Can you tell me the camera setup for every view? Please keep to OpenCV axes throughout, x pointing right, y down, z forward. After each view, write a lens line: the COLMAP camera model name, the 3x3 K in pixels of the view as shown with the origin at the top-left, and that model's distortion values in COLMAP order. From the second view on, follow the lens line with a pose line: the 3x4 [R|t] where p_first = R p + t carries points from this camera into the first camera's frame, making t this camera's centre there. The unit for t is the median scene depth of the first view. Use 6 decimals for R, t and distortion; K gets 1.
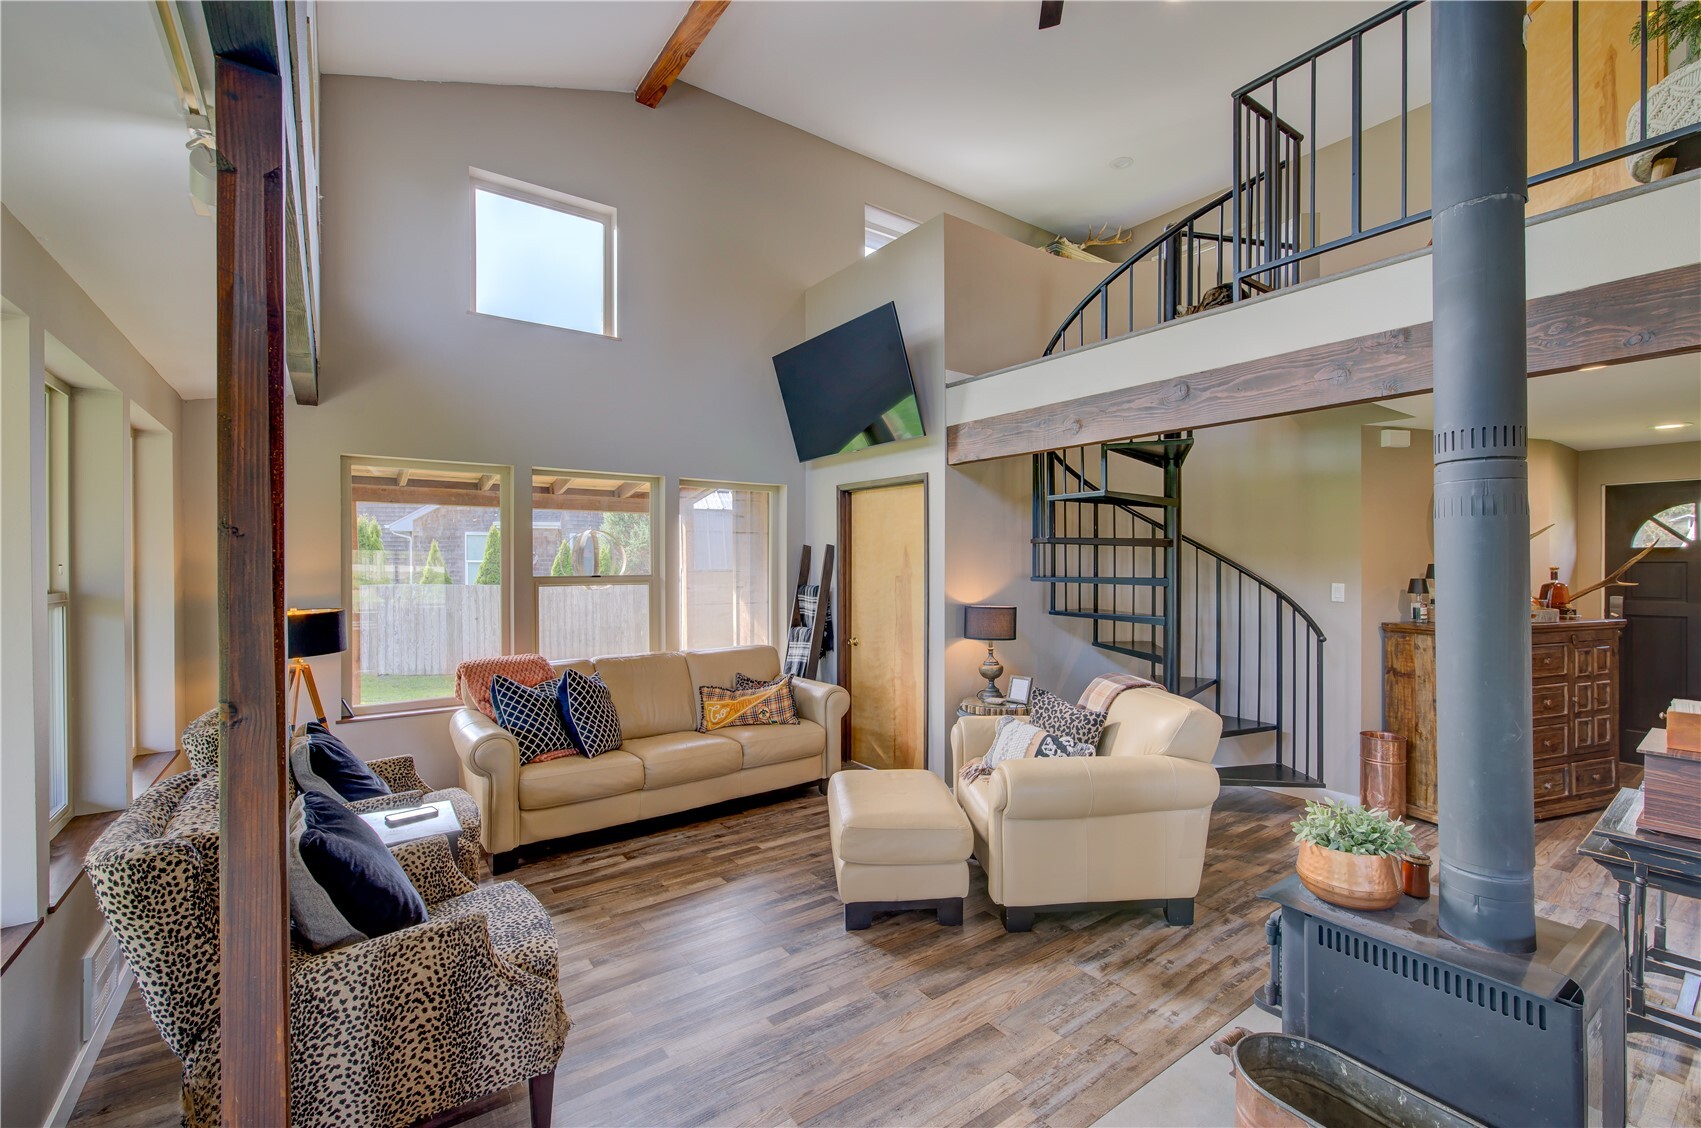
lens RADIAL K [[722.1, 0, 857.5], [0, 722.1, 566.8], [0, 0, 1]] dist [-0.000181, 0.000029]
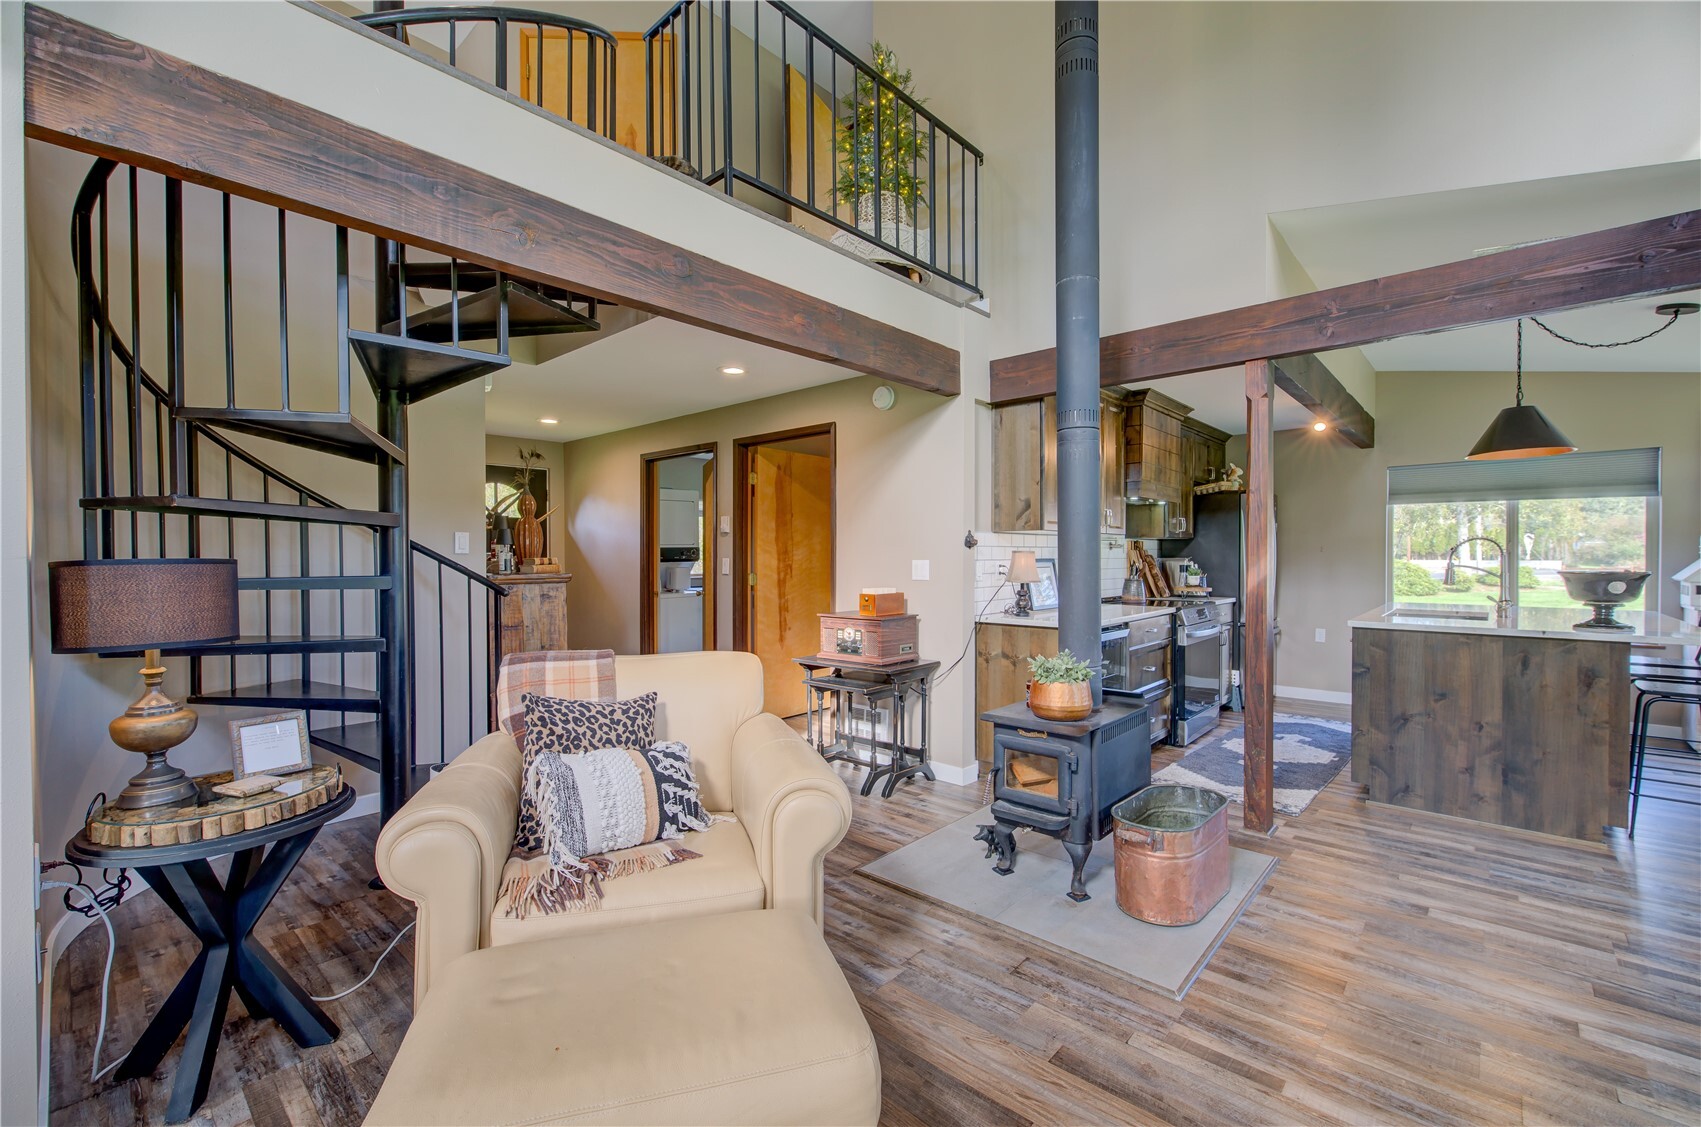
lens RADIAL K [[716.2, 0, 855.7], [0, 716.2, 565.5], [0, 0, 1]] dist [-0.003256, 0.000424]
pose [[-0.204834, -0.012228, 0.978720, -0.253325], [0.006724, 0.999881, 0.013900, 0.053107], [-0.978774, 0.009428, -0.204728, 0.682312]]
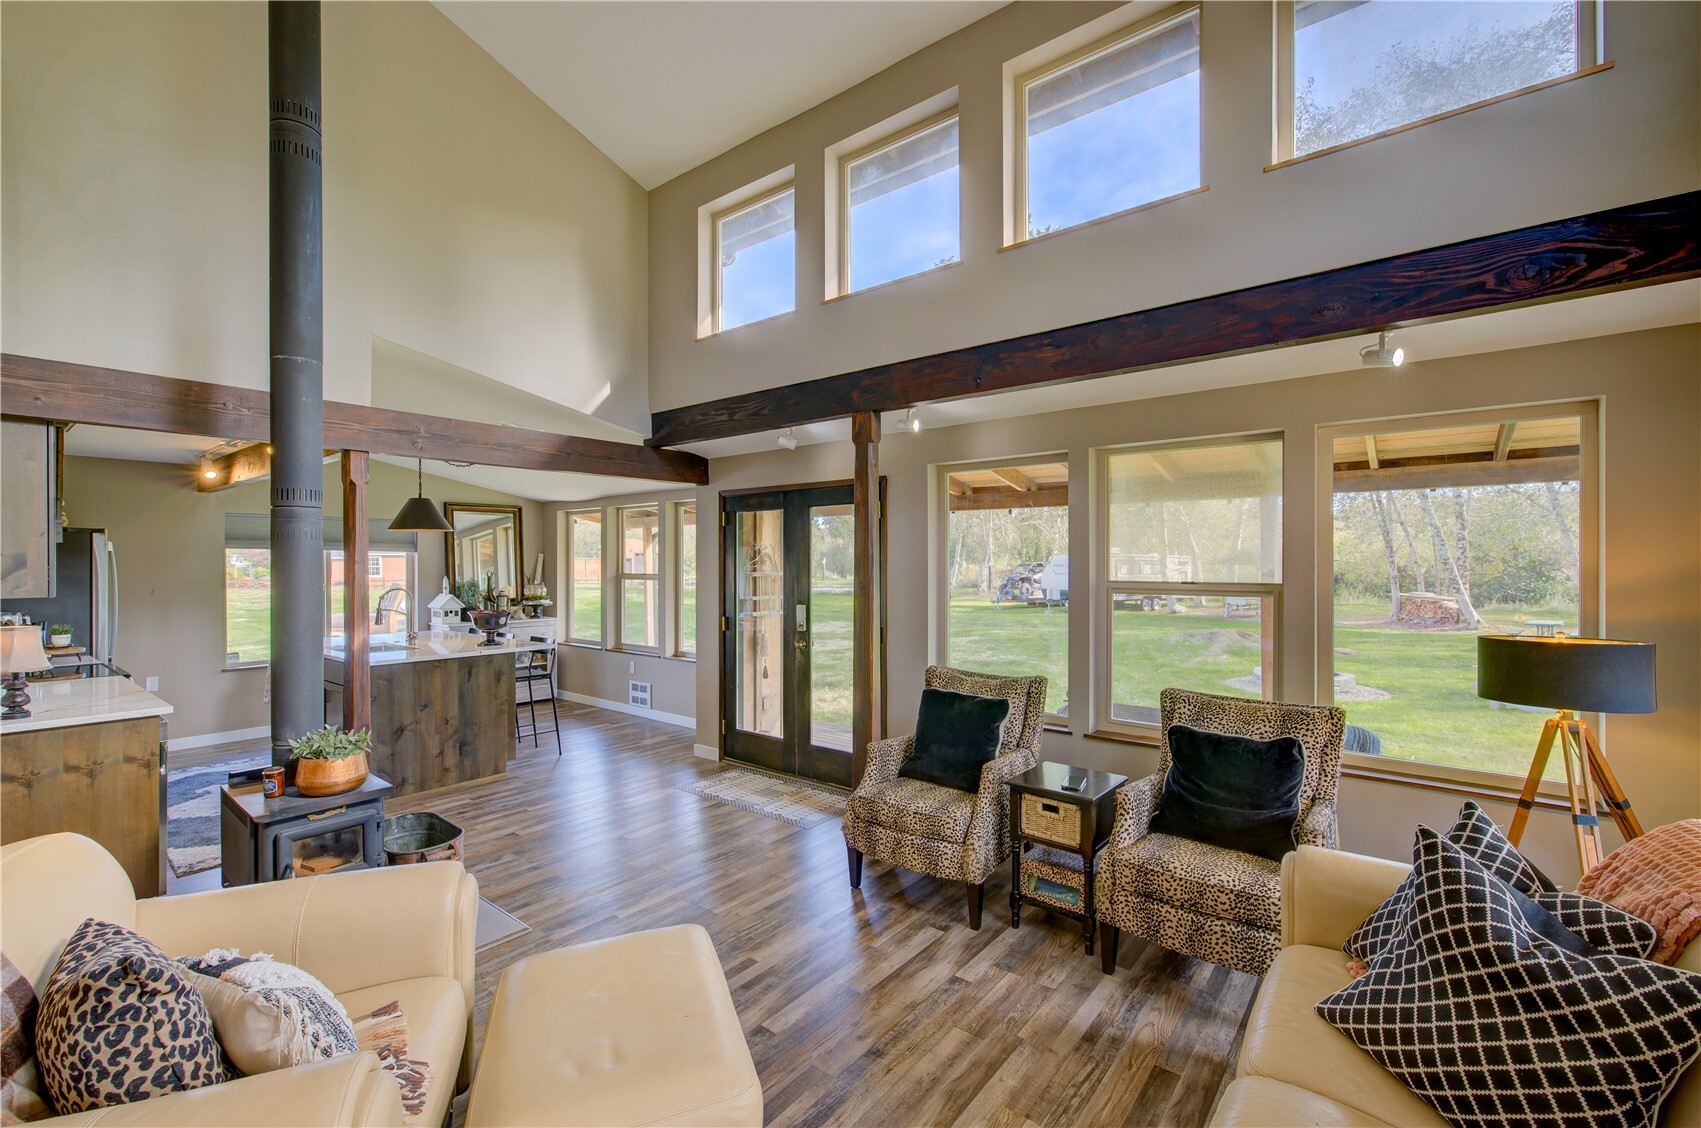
lens RADIAL K [[716.2, 0, 855.7], [0, 716.2, 566.0], [0, 0, 1]] dist [-0.003256, 0.000424]
pose [[-0.963974, 0.001990, -0.265988, 0.013795], [-0.000203, 0.999966, 0.008217, -0.008501], [0.265995, 0.007975, -0.963941, 1.095486]]
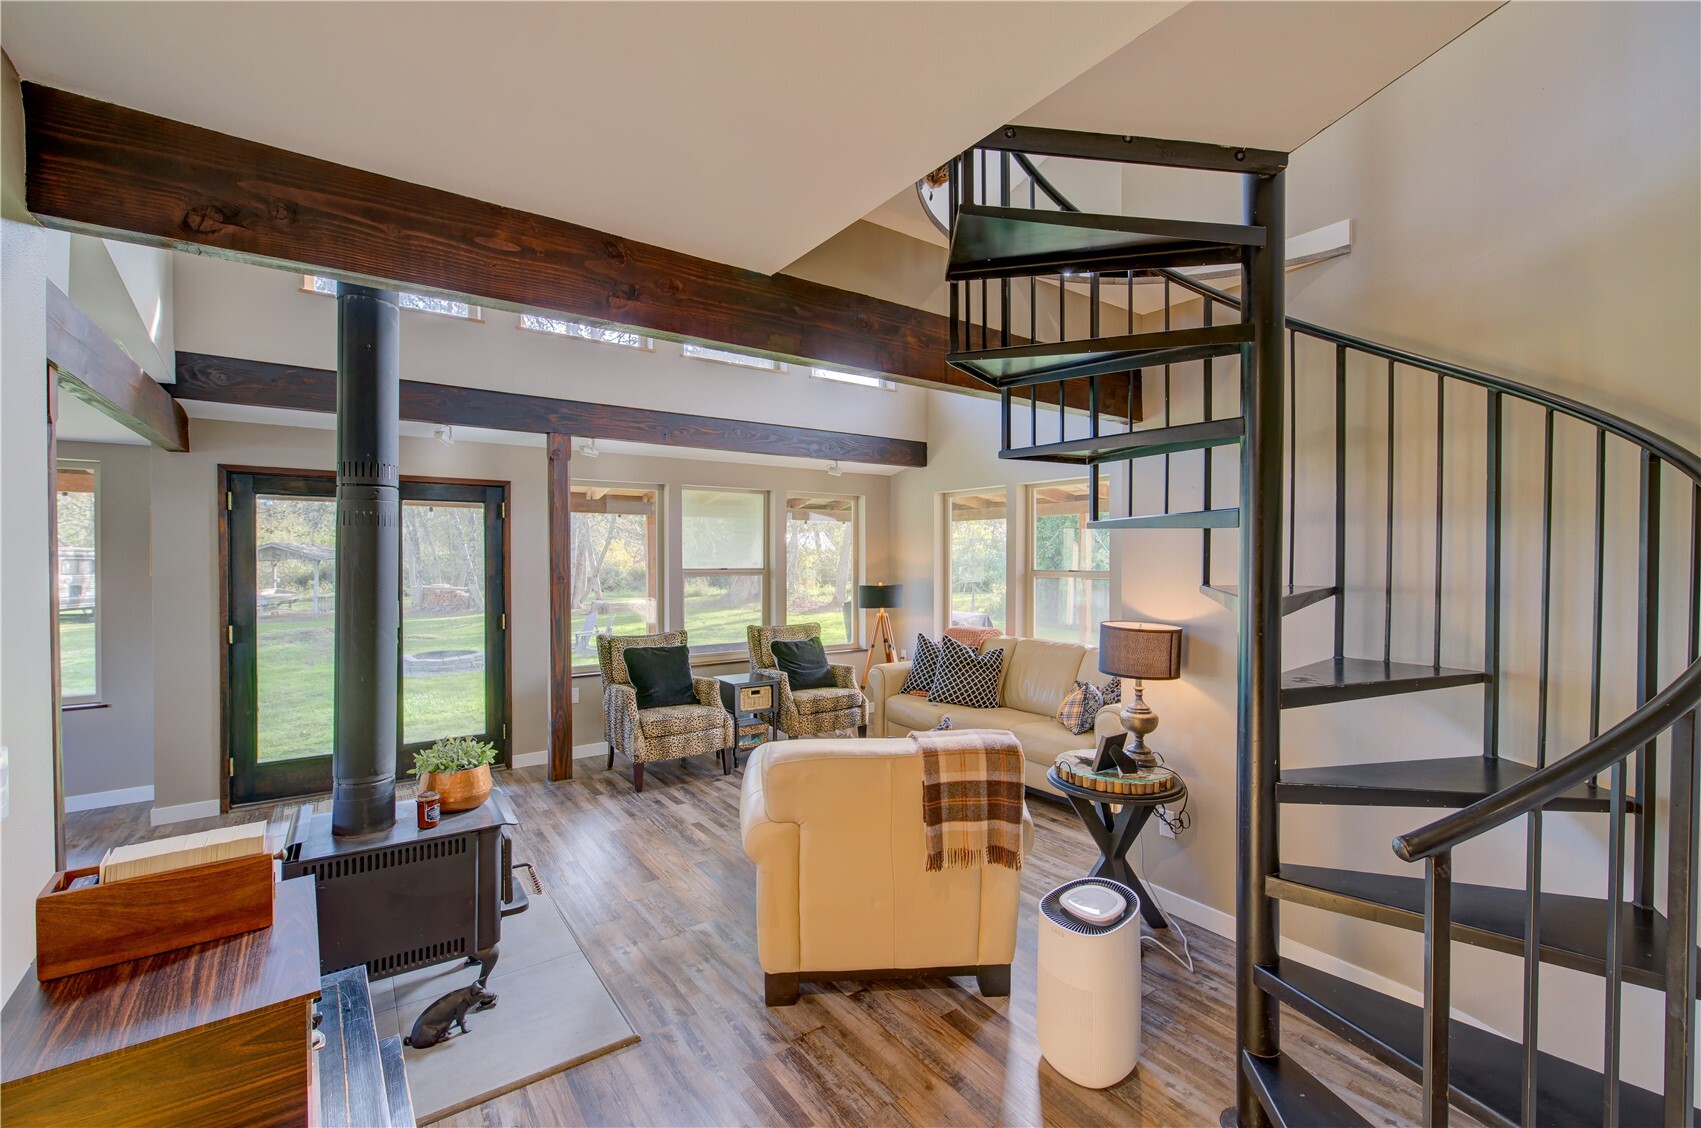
lens RADIAL K [[716.2, 0, 855.7], [0, 716.2, 566.0], [0, 0, 1]] dist [-0.003256, 0.000424]
pose [[-0.007684, 0.009379, -0.999926, 0.813897], [-0.004976, 0.999943, 0.009418, -0.004872], [0.999958, 0.005048, -0.007637, 0.711176]]
